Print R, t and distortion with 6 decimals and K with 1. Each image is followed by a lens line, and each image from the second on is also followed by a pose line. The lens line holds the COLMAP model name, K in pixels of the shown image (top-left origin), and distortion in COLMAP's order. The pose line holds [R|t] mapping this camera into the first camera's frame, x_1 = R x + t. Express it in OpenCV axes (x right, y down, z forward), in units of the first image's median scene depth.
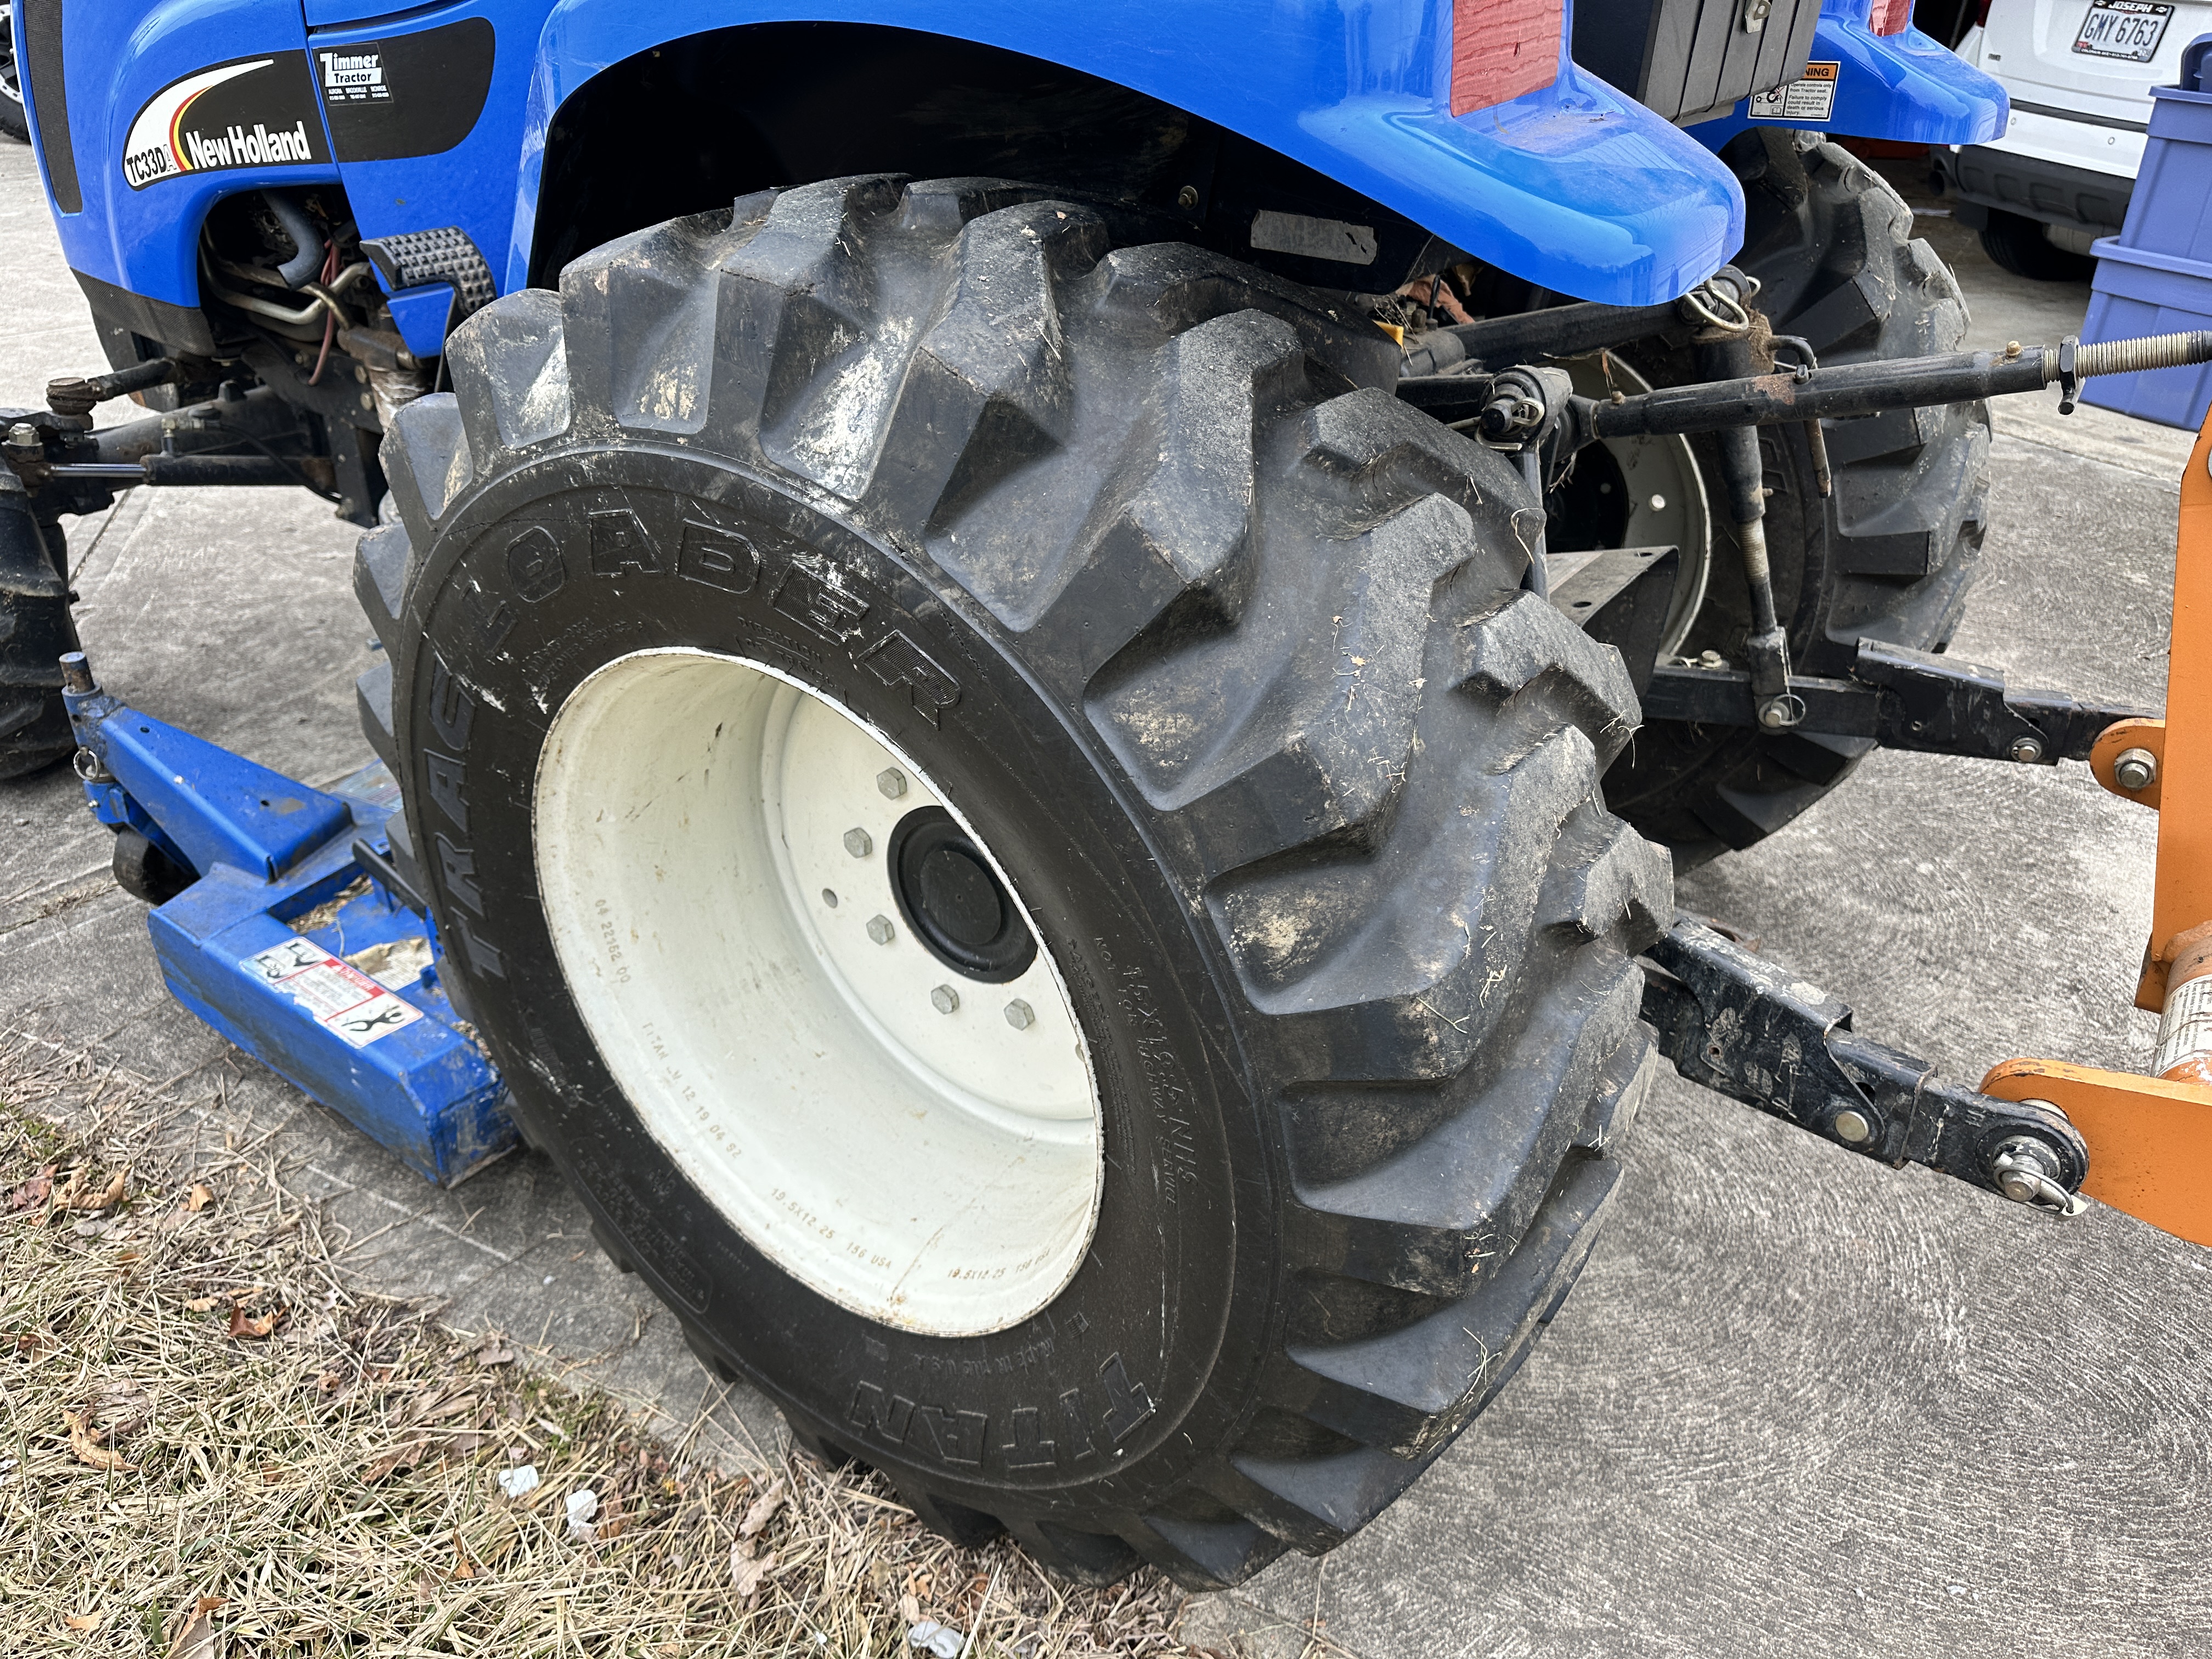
lens RADIAL K [[1574.9, 0, 1097.4], [0, 1574.9, 838.5], [0, 0, 1]] dist [0.024766, -0.040123]
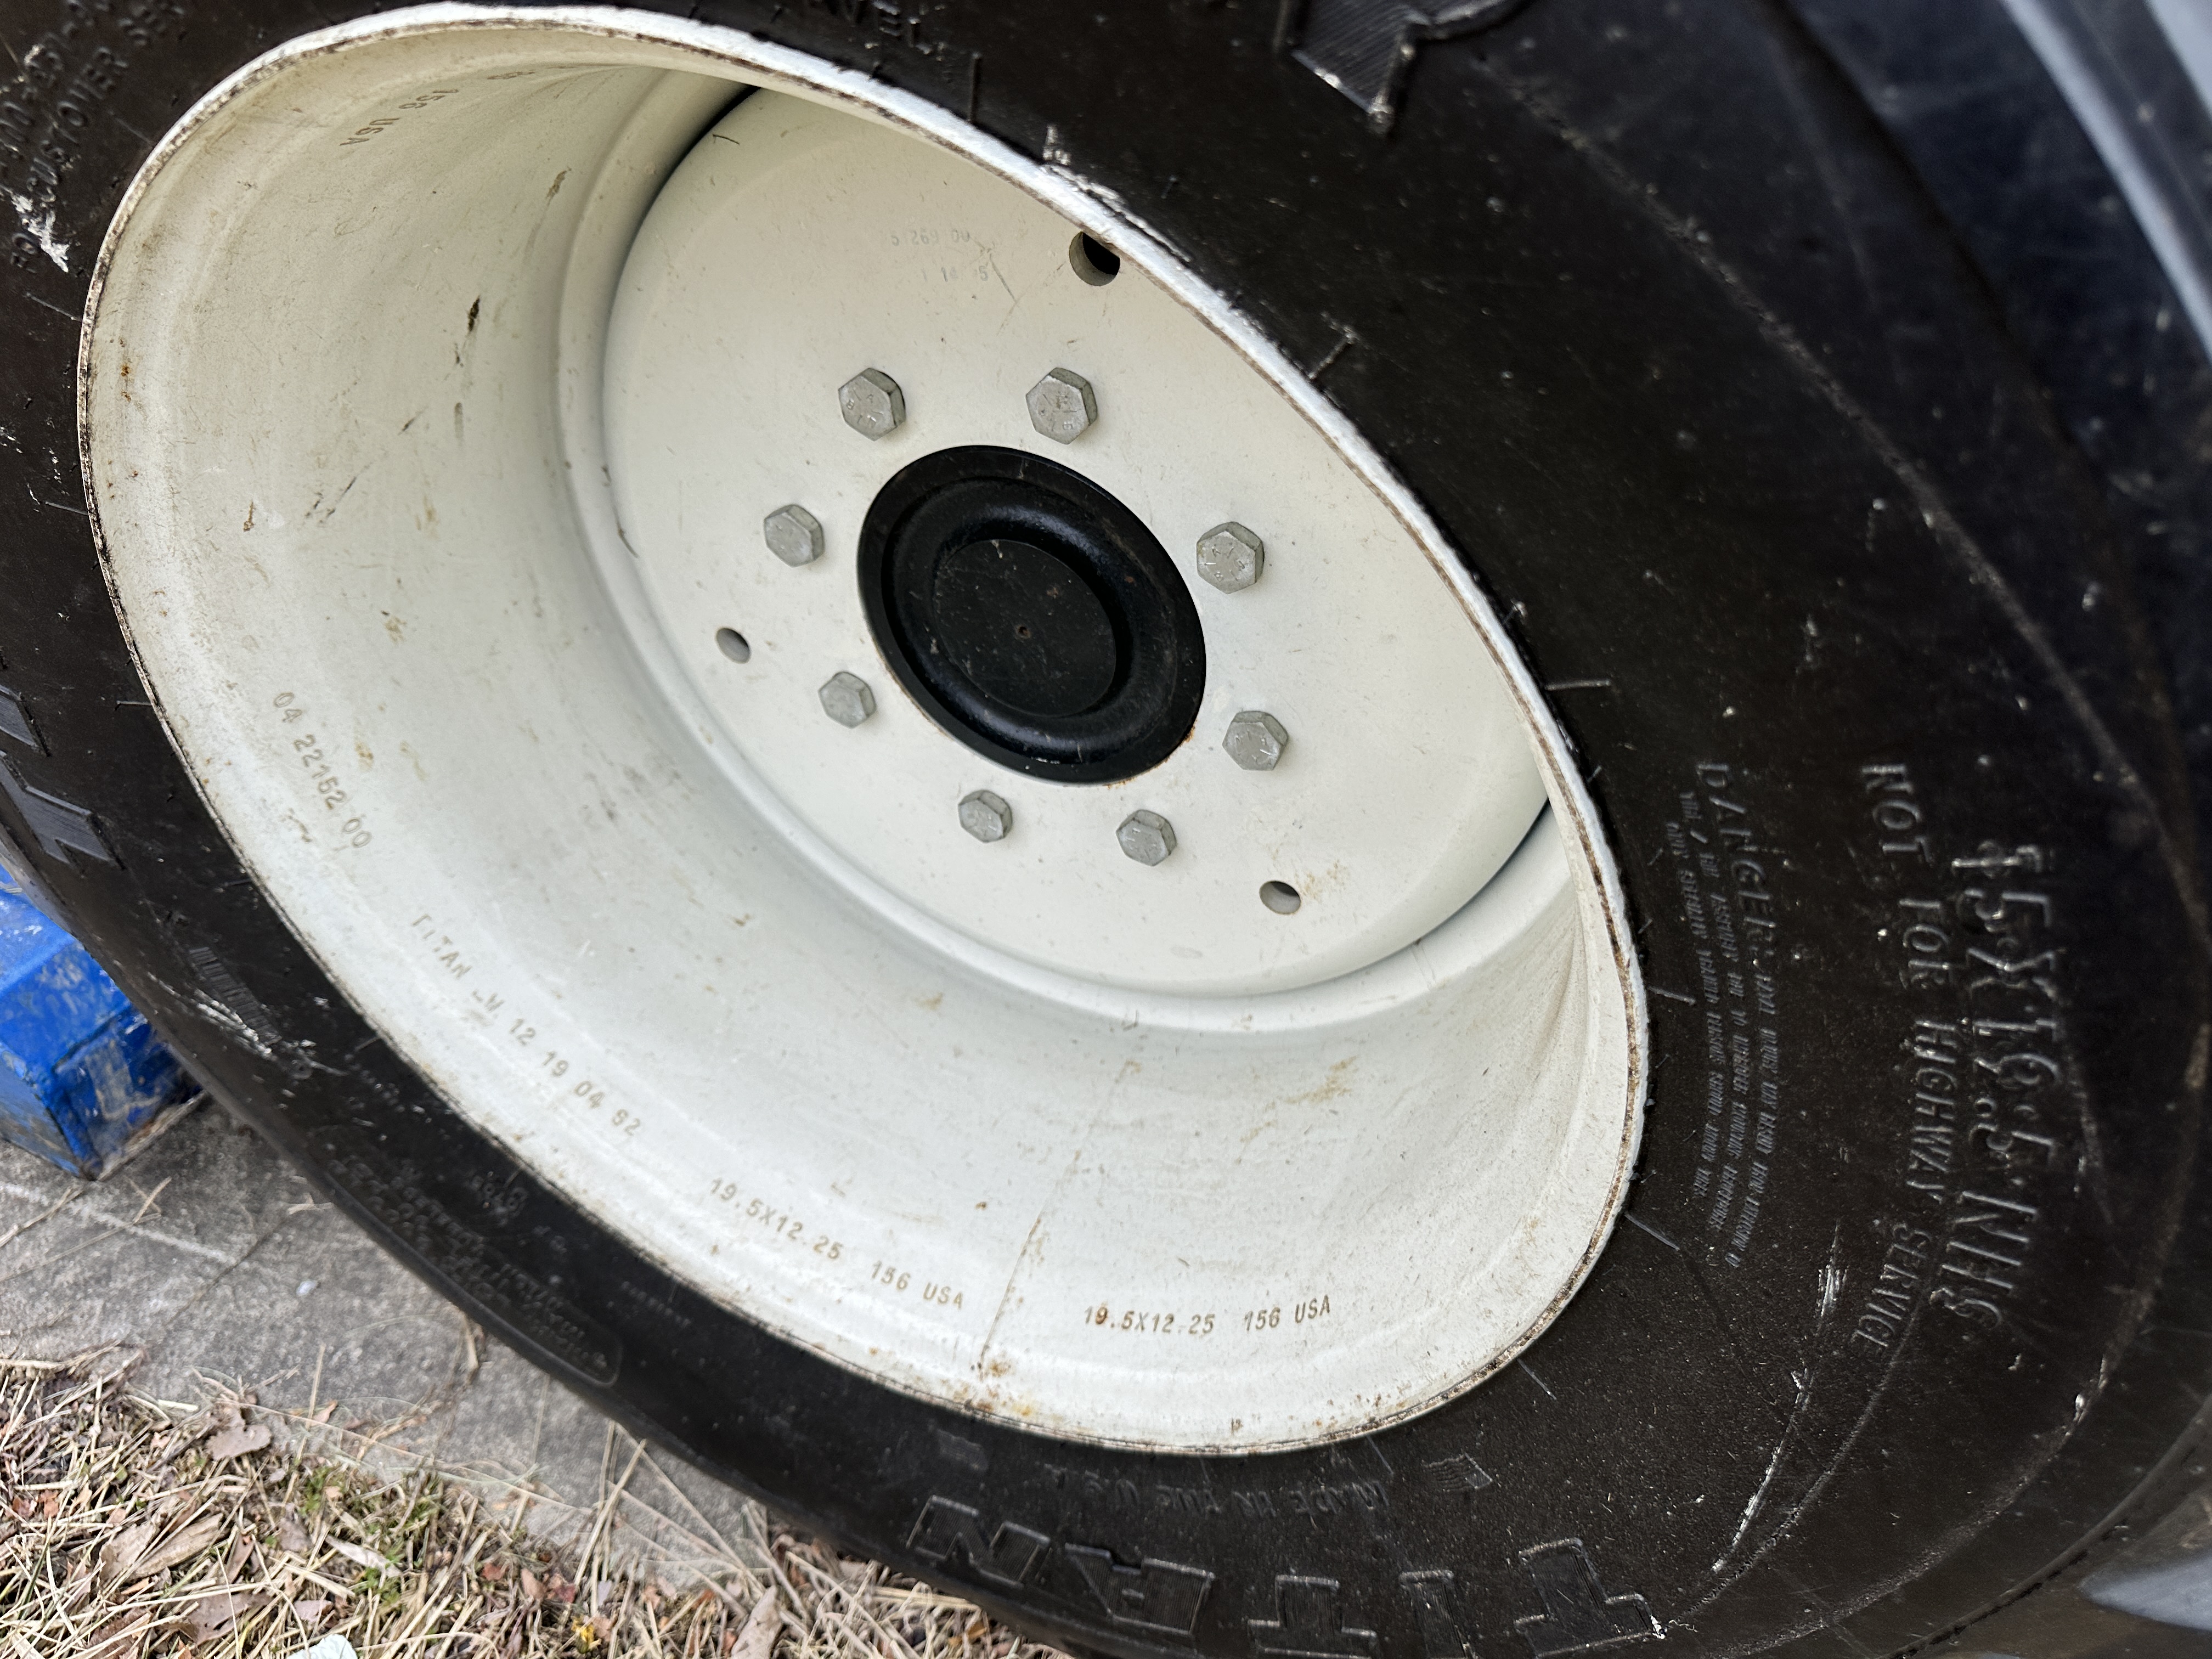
lens RADIAL K [[1574.9, 0, 1113.5], [0, 1574.9, 875.1], [0, 0, 1]] dist [0.024766, -0.040123]
pose [[0.979889, -0.109484, 0.166828, -0.135192], [0.069097, 0.970486, 0.231048, -0.001827], [-0.187200, -0.214874, 0.958533, 0.421884]]
